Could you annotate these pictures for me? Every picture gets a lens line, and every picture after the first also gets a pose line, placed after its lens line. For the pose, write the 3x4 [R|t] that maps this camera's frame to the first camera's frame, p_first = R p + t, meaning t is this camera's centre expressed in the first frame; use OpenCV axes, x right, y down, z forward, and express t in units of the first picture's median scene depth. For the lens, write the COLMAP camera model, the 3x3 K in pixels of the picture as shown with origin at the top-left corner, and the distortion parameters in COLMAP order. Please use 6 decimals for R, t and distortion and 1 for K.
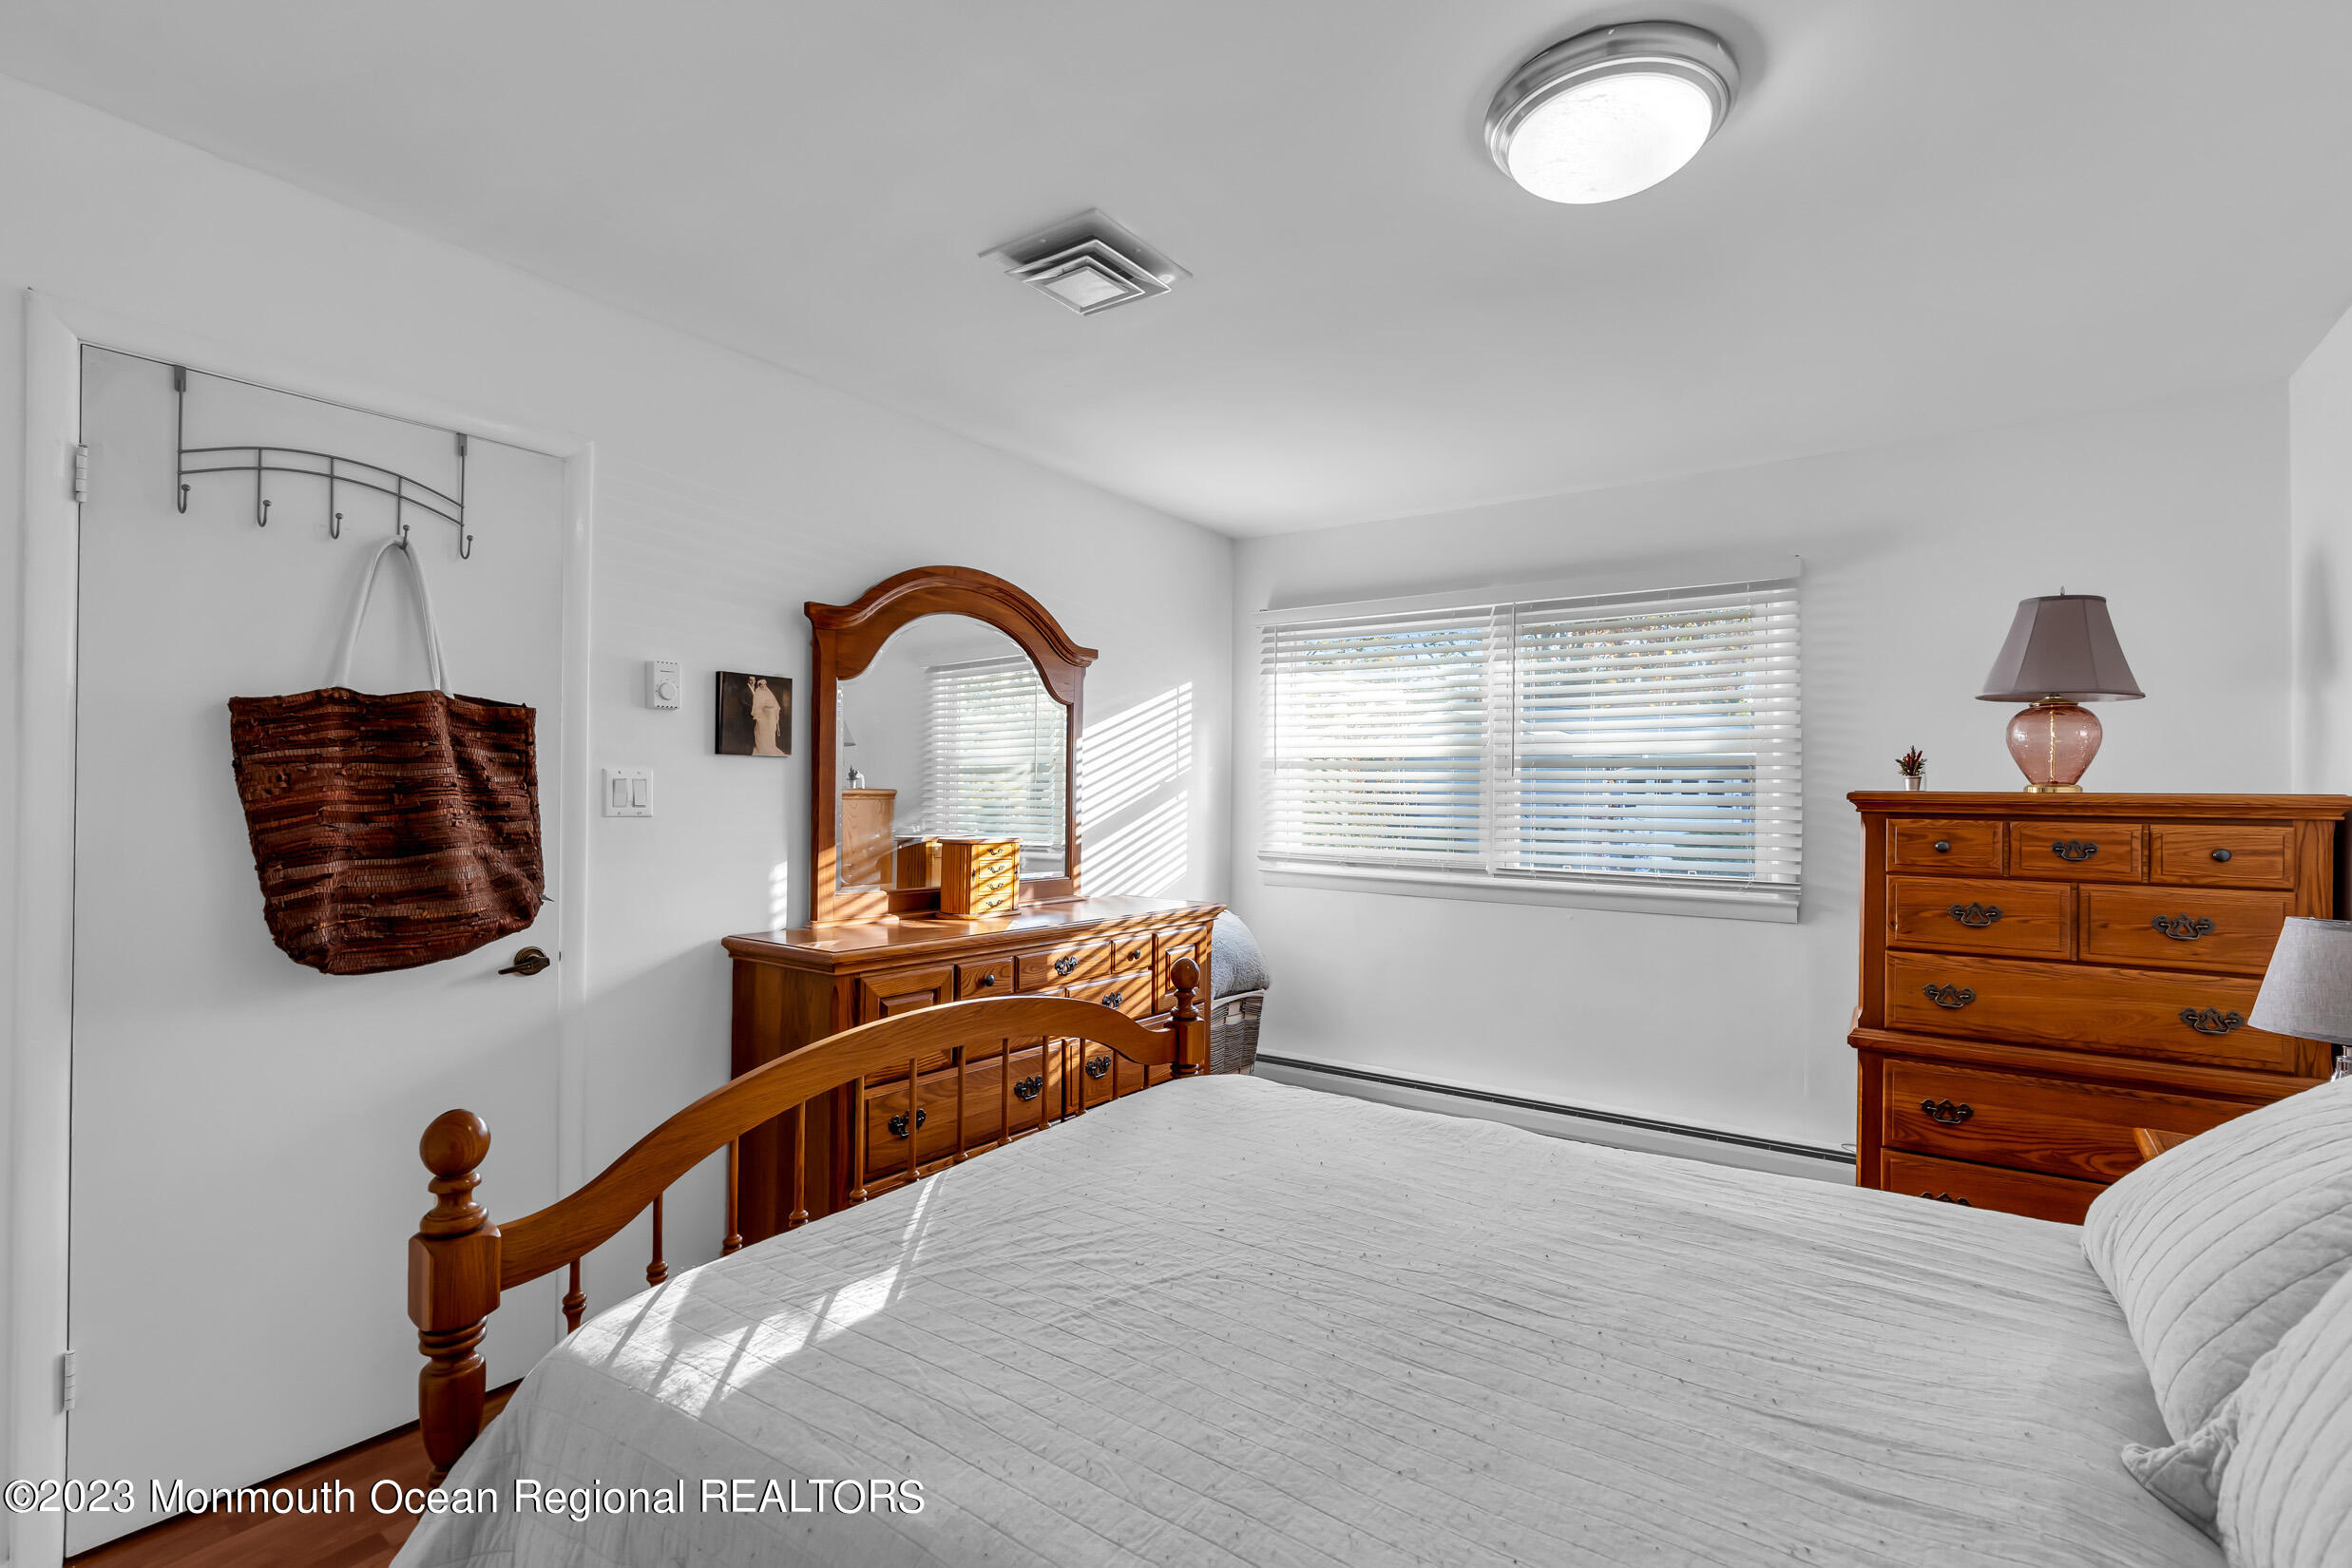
lens RADIAL K [[1064.3, 0, 1192.2], [0, 1064.3, 794.3], [0, 0, 1]] dist [-0.009939, 0.002529]
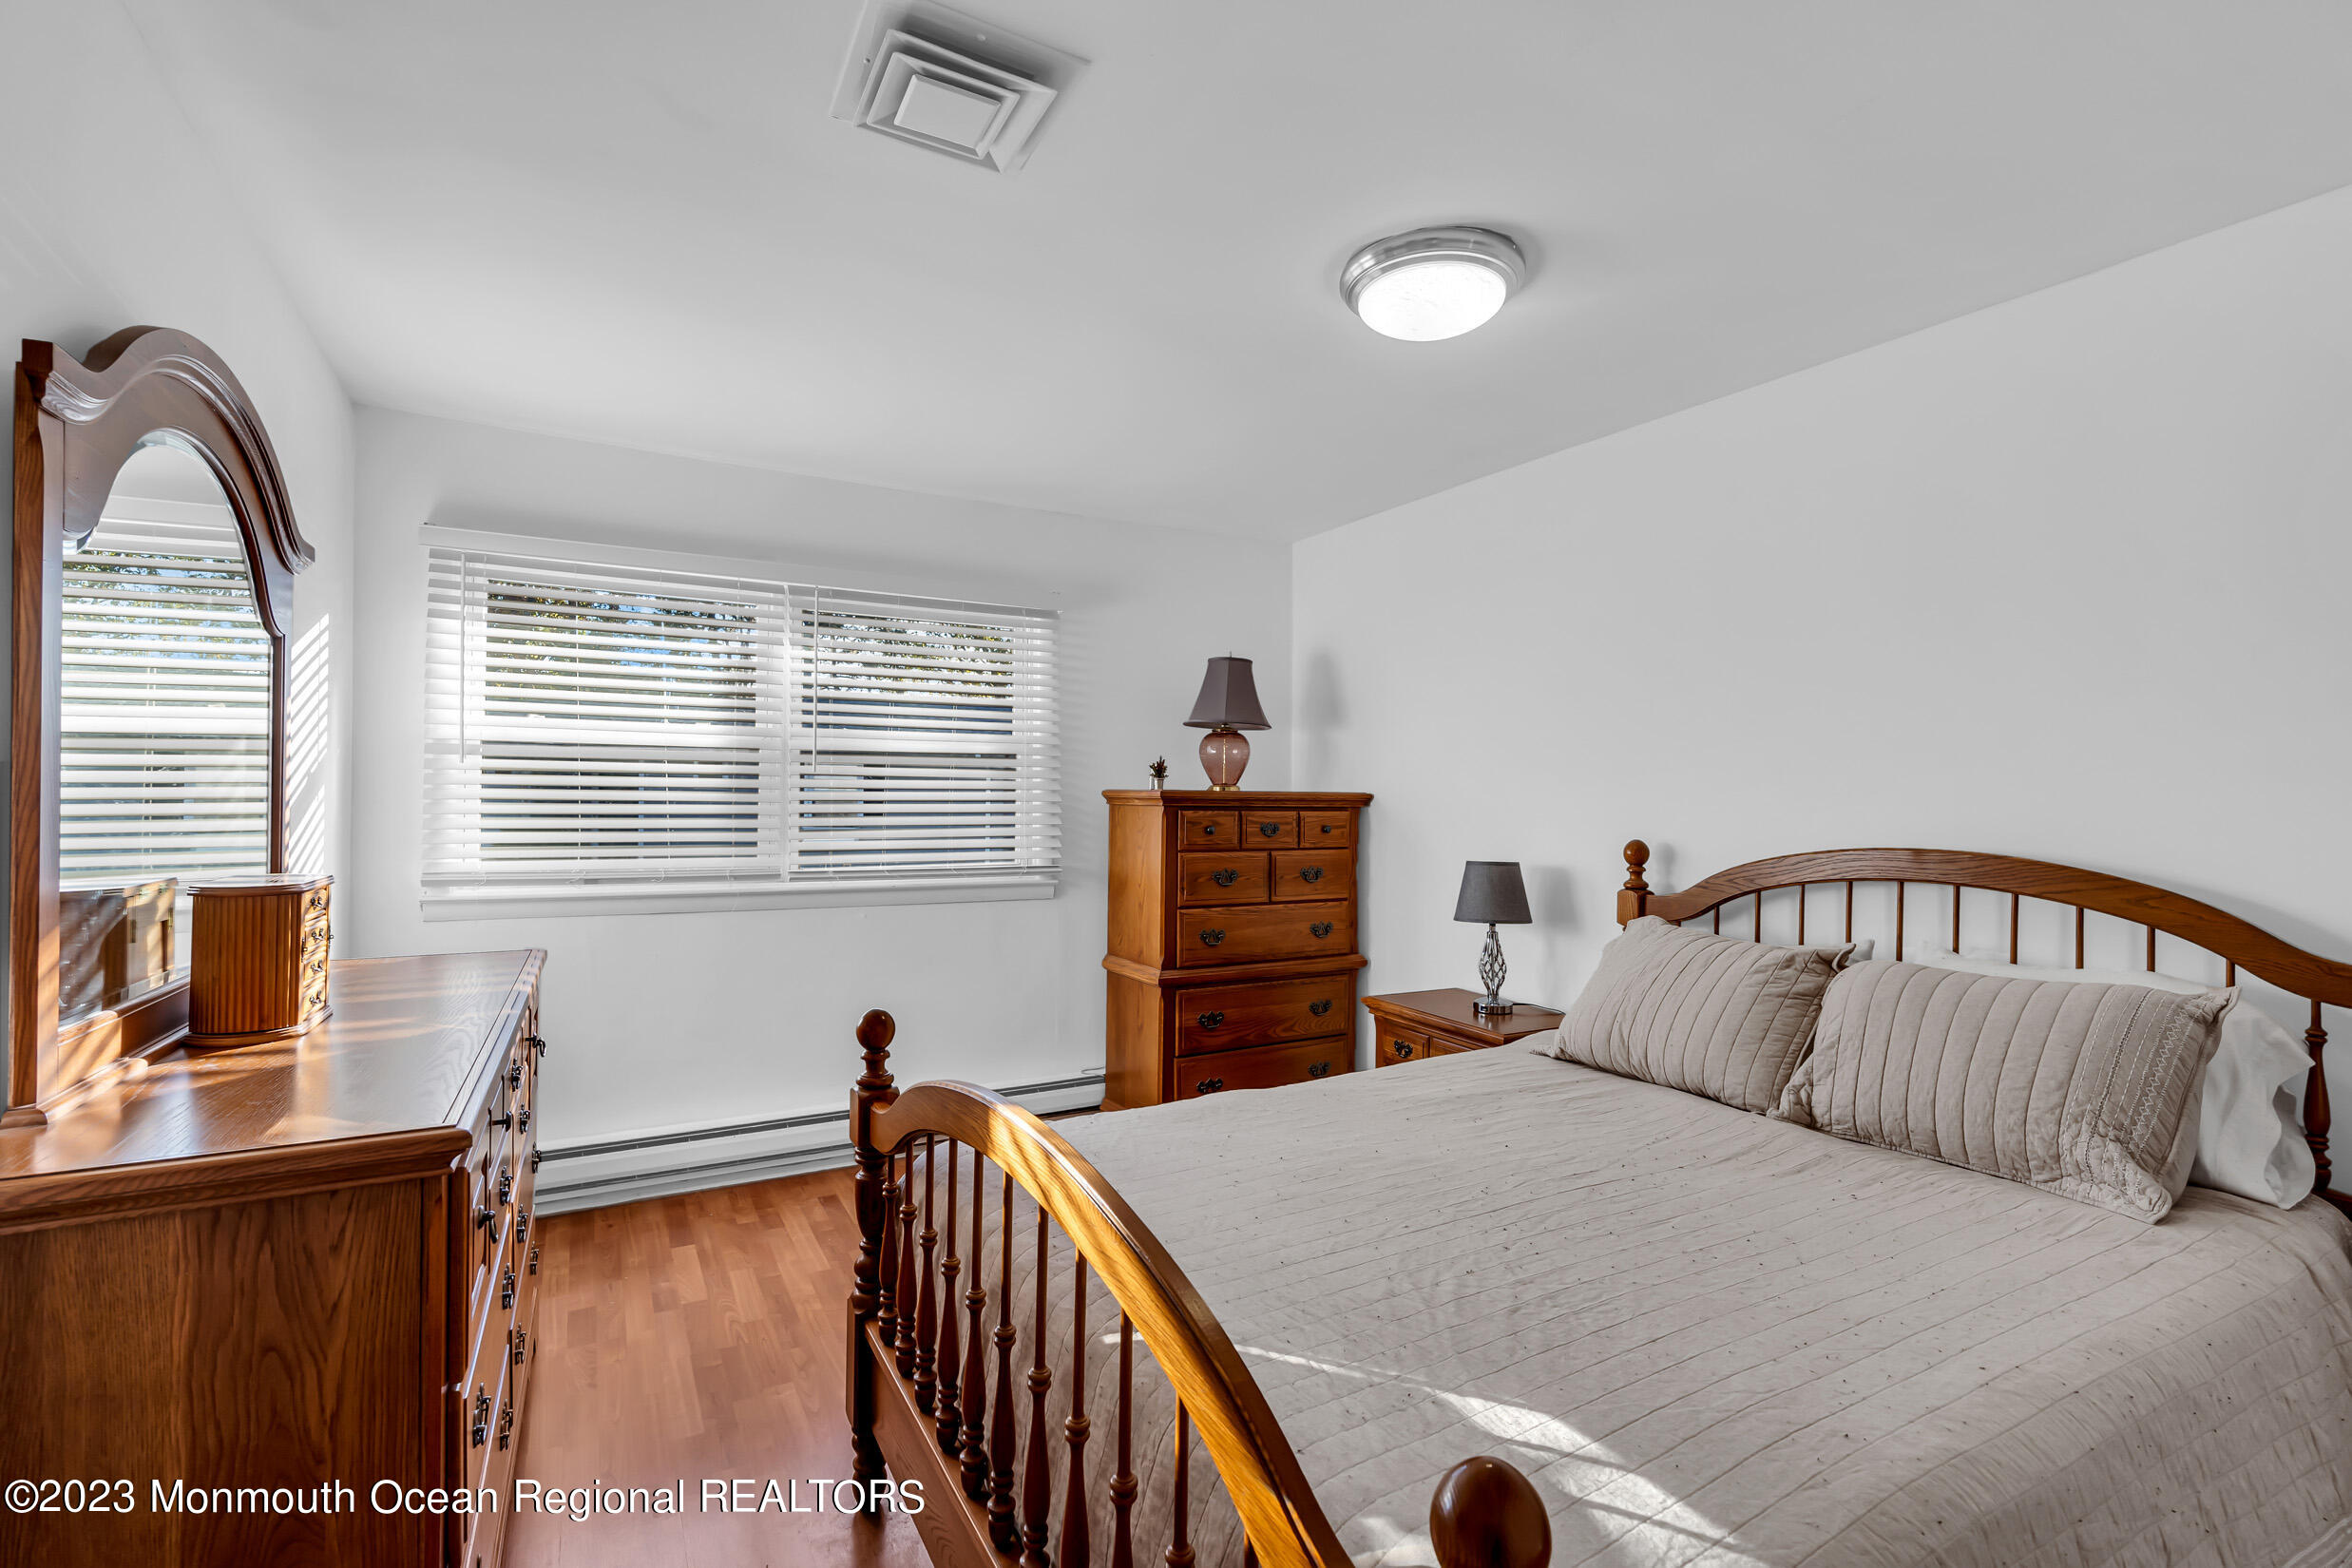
lens RADIAL K [[1064.3, 0, 1187.2], [0, 1064.3, 794.7], [0, 0, 1]] dist [-0.009939, 0.002529]
pose [[0.424874, -0.006561, 0.905229, -0.571653], [-0.004416, 0.999947, 0.009320, -0.010229], [-0.905242, -0.007957, 0.424822, 0.436289]]
